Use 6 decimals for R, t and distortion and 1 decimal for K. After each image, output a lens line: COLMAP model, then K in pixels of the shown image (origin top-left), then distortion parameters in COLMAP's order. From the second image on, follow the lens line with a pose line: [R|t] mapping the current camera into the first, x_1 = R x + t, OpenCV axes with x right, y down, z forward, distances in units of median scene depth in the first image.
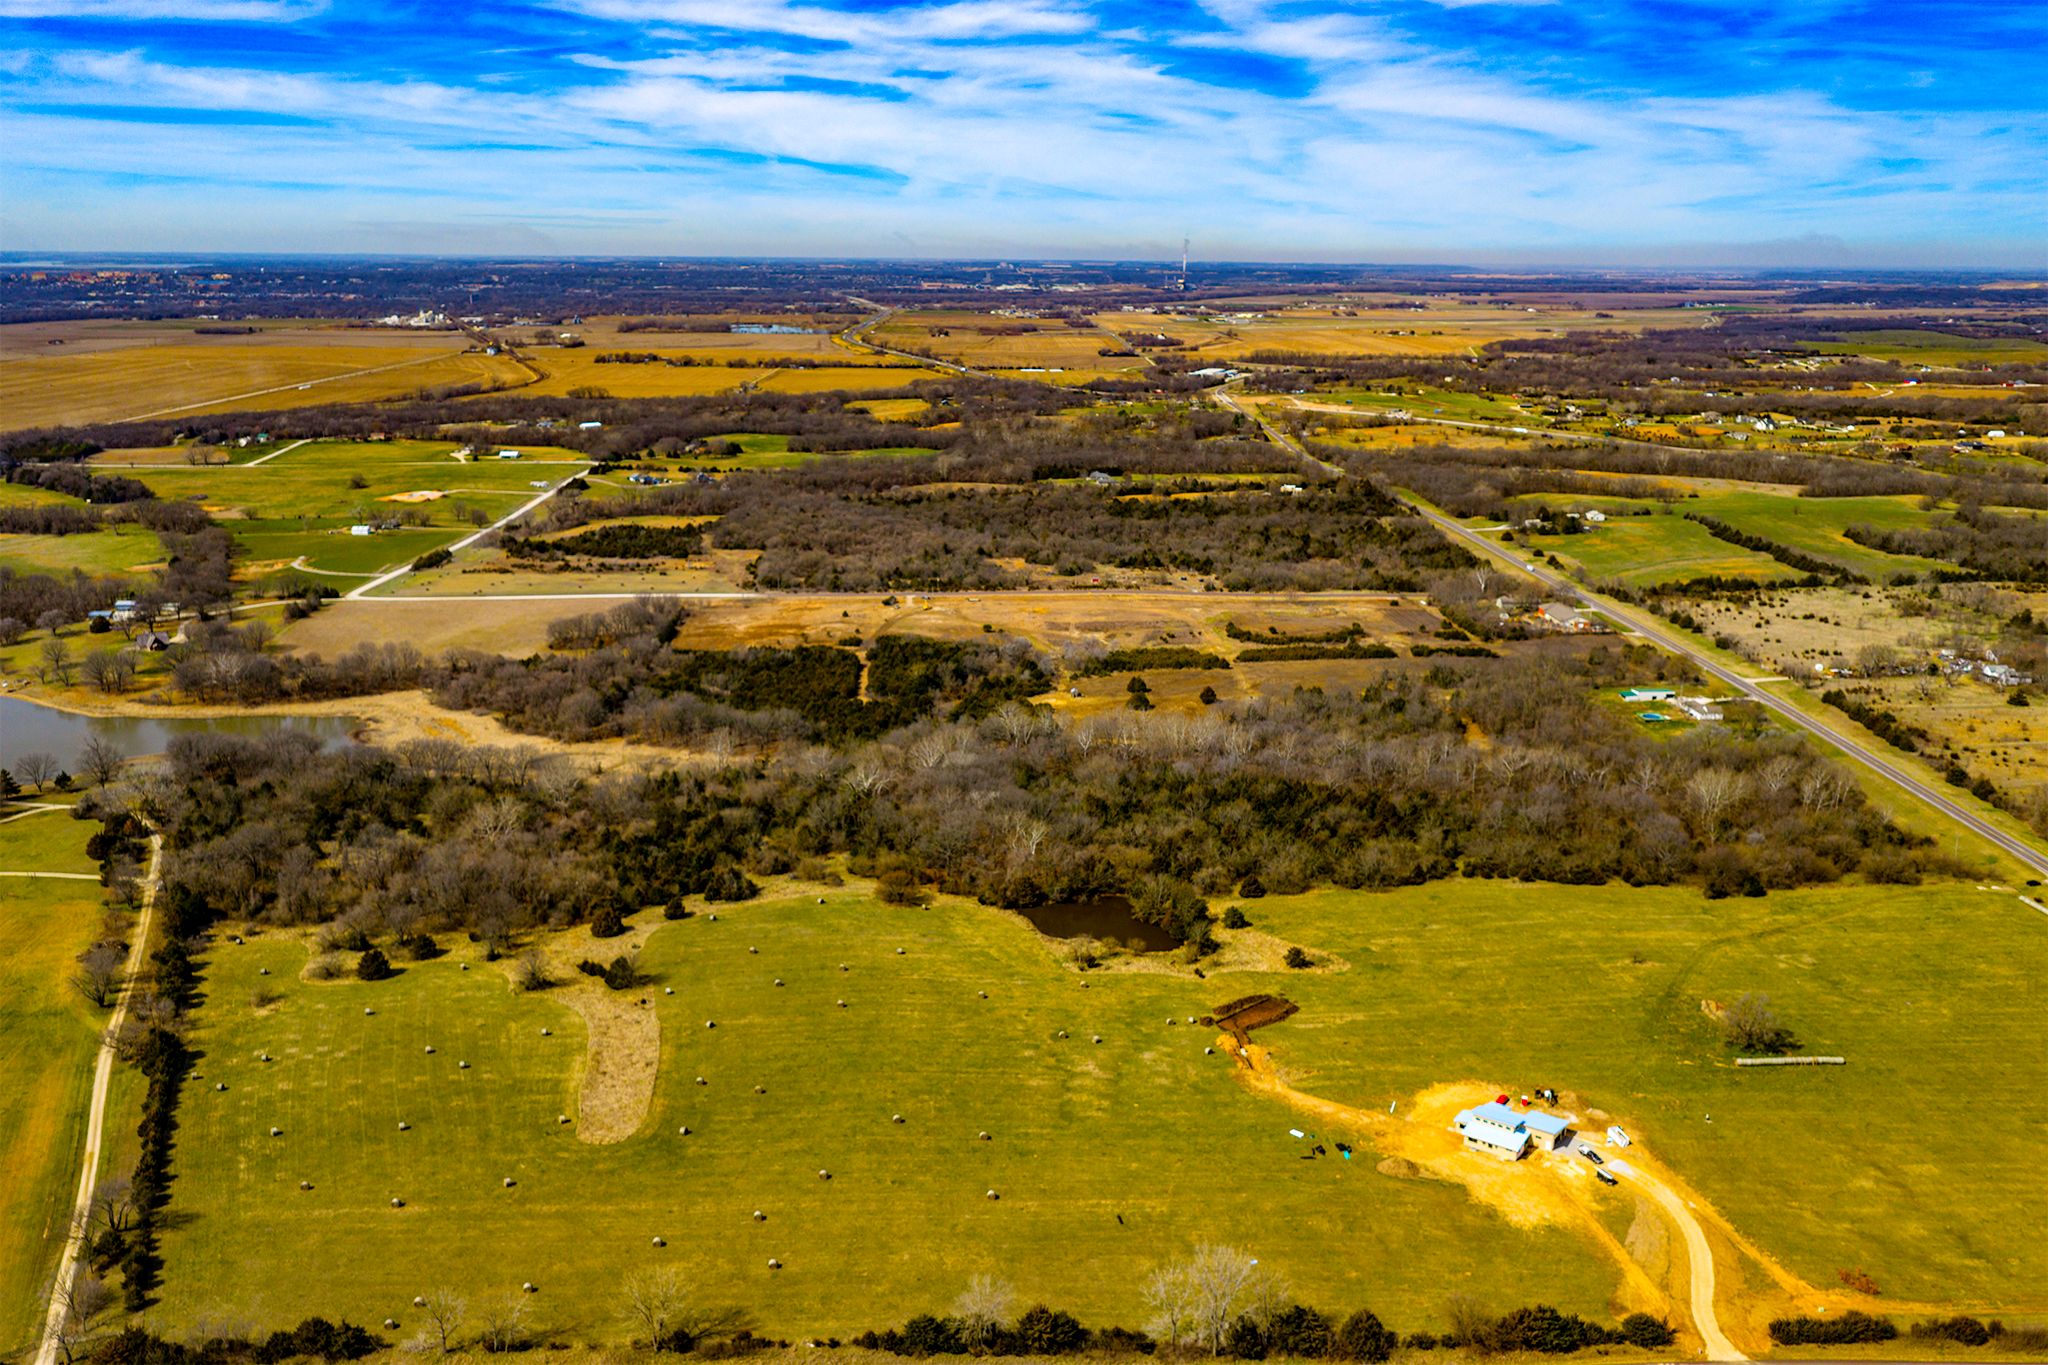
lens RADIAL K [[1700.1, 0, 1031.0], [0, 1700.1, 682.3], [0, 0, 1]] dist [0.010927, -0.023504]
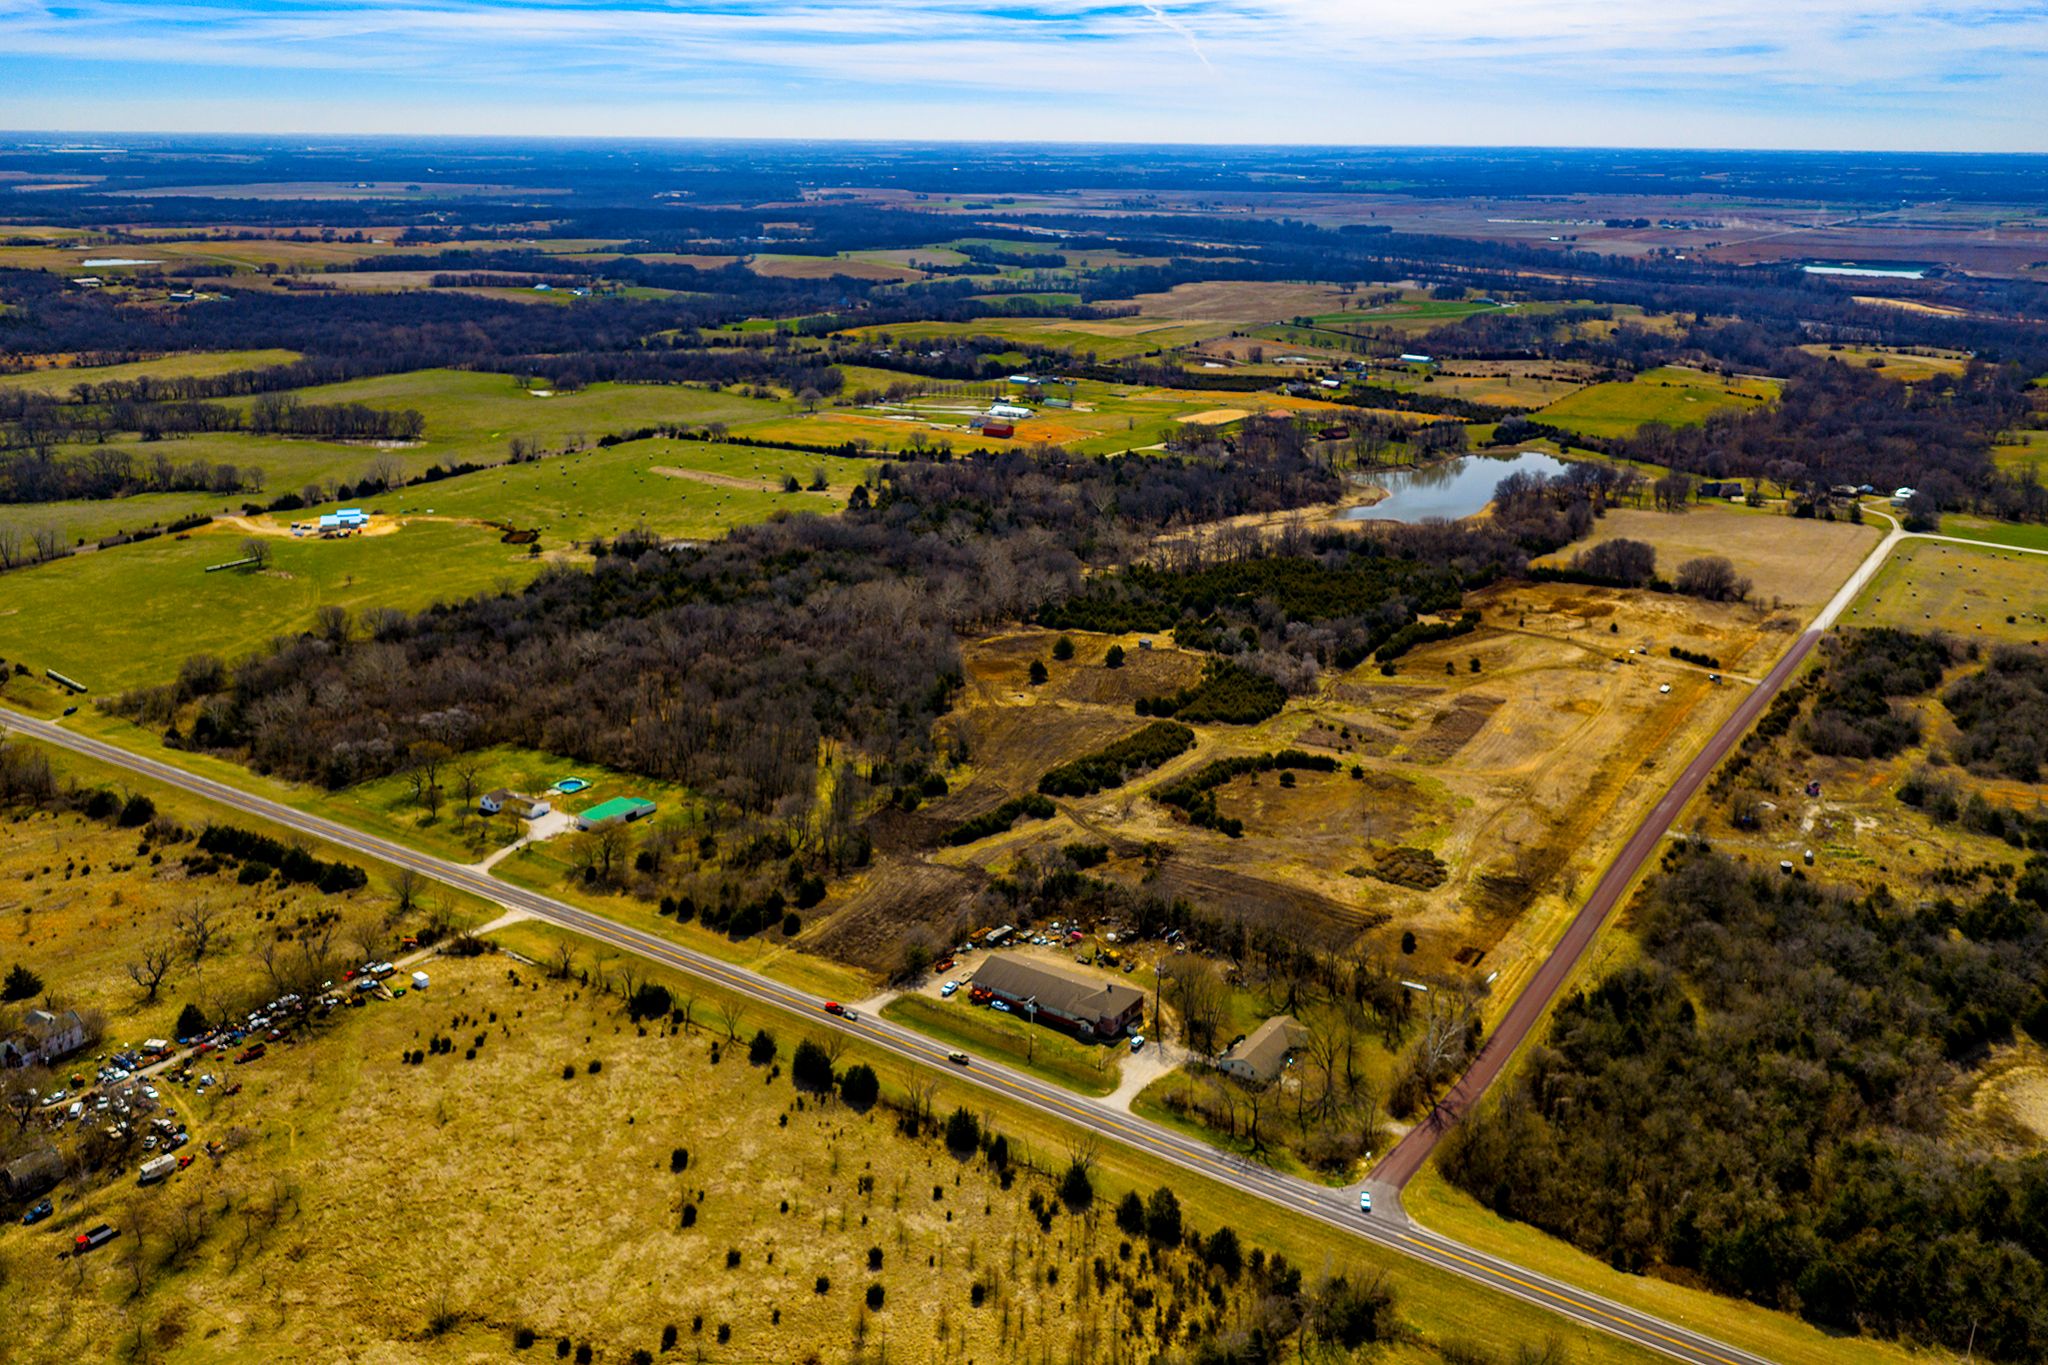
lens RADIAL K [[1700.1, 0, 1024.3], [0, 1700.1, 690.9], [0, 0, 1]] dist [0.010927, -0.023504]
pose [[-0.588319, 0.238416, -0.772683, 0.816541], [-0.213831, 0.875663, 0.433002, -0.372452], [0.779844, 0.419966, -0.464189, 1.507720]]
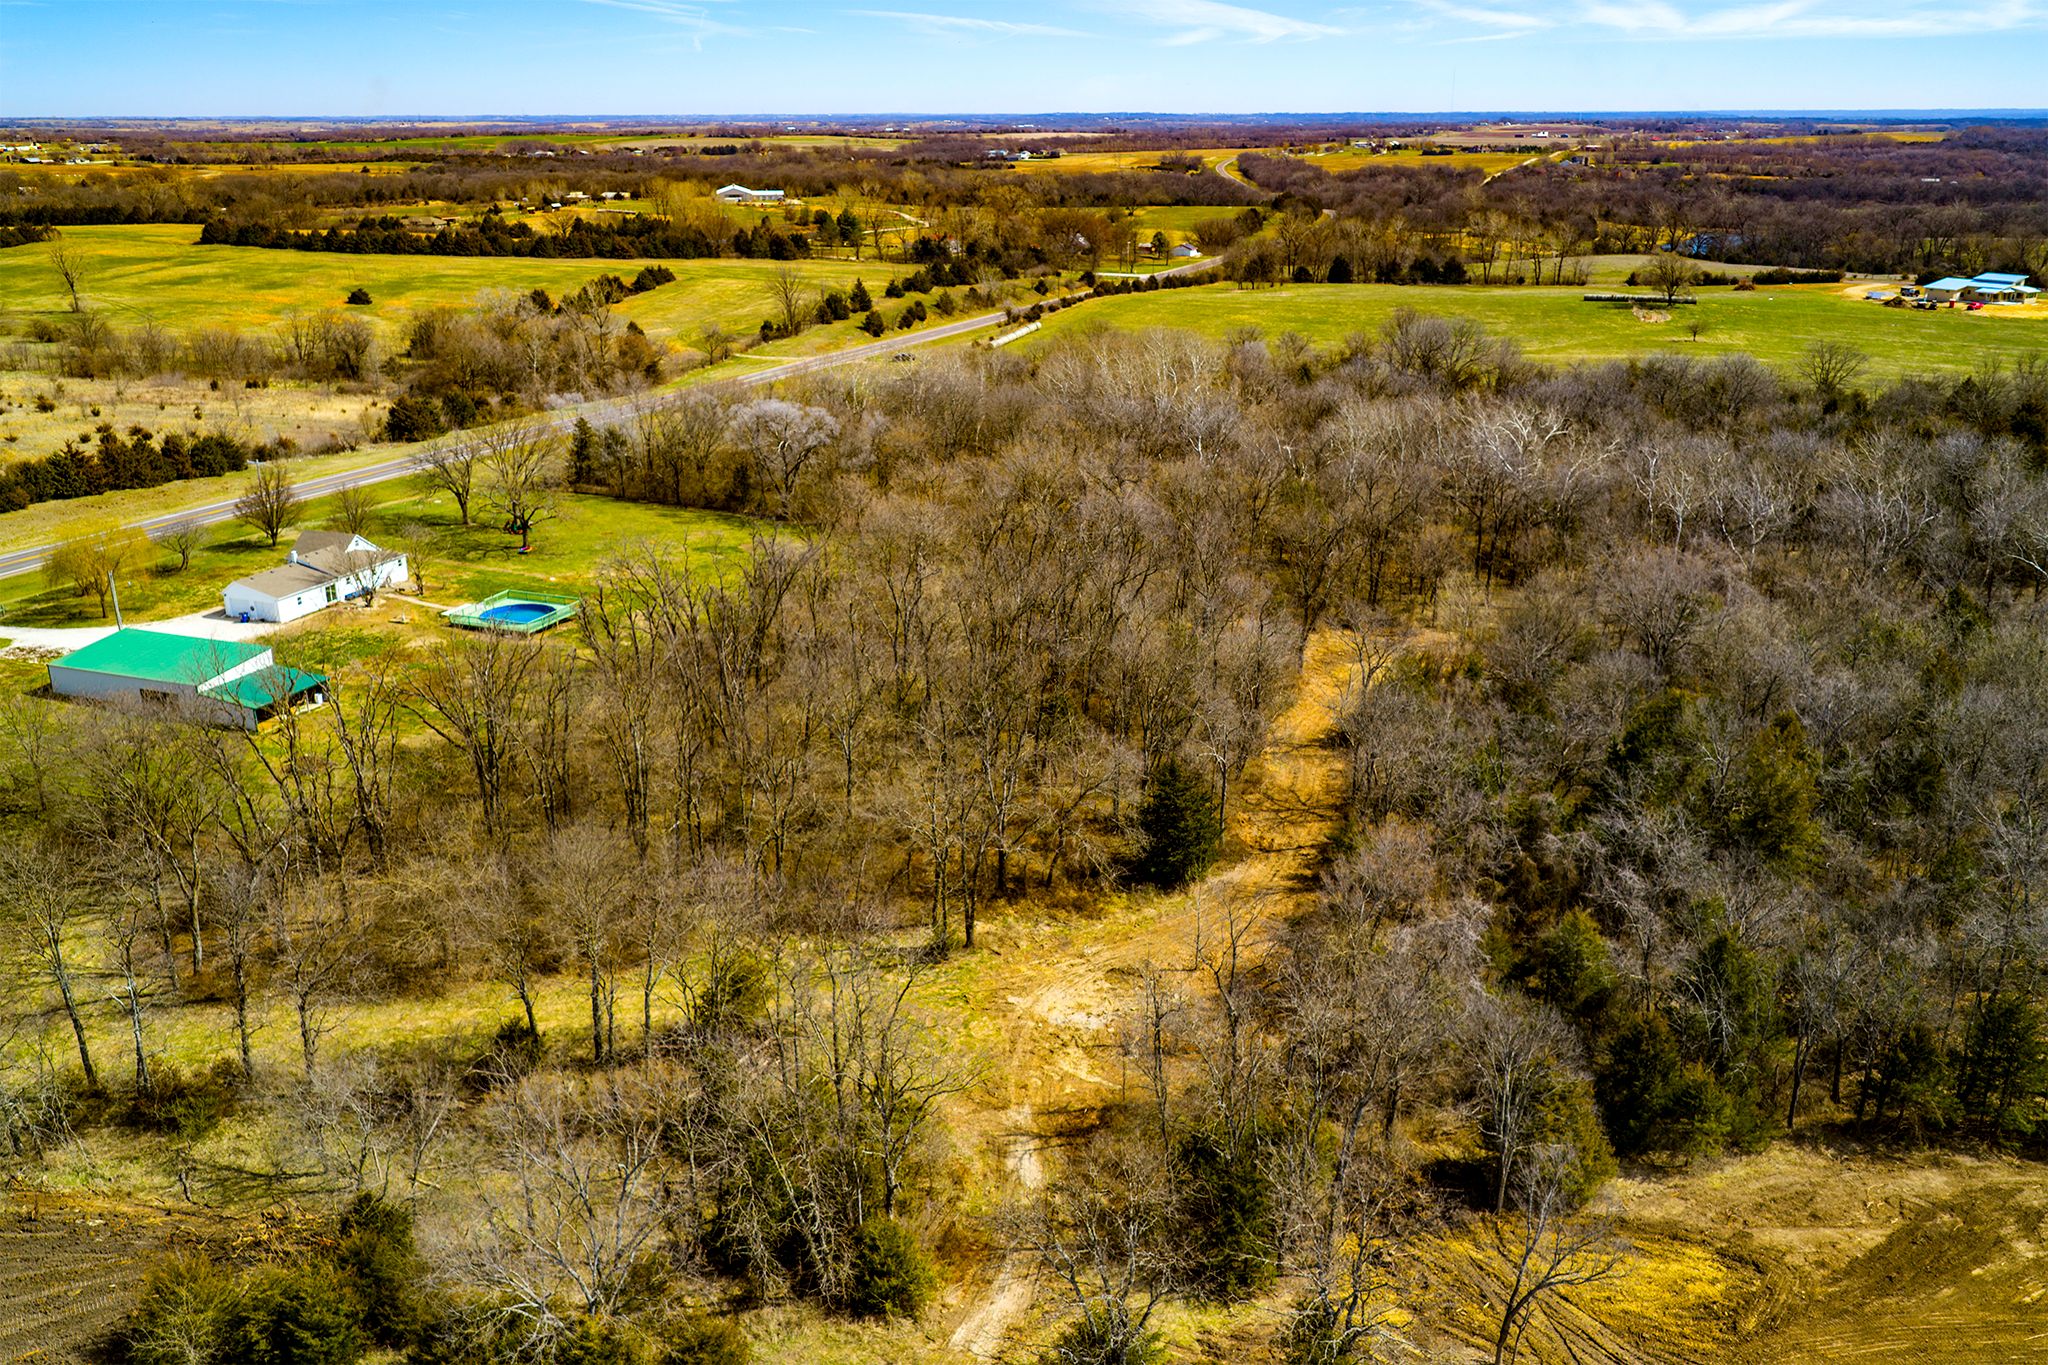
lens RADIAL K [[1700.1, 0, 1022.6], [0, 1700.1, 688.0], [0, 0, 1]] dist [0.010927, -0.023504]
pose [[-0.918547, -0.129644, 0.373448, 0.220176], [0.095490, 0.843951, 0.527853, -0.092159], [-0.383605, 0.520518, -0.762829, 1.196519]]
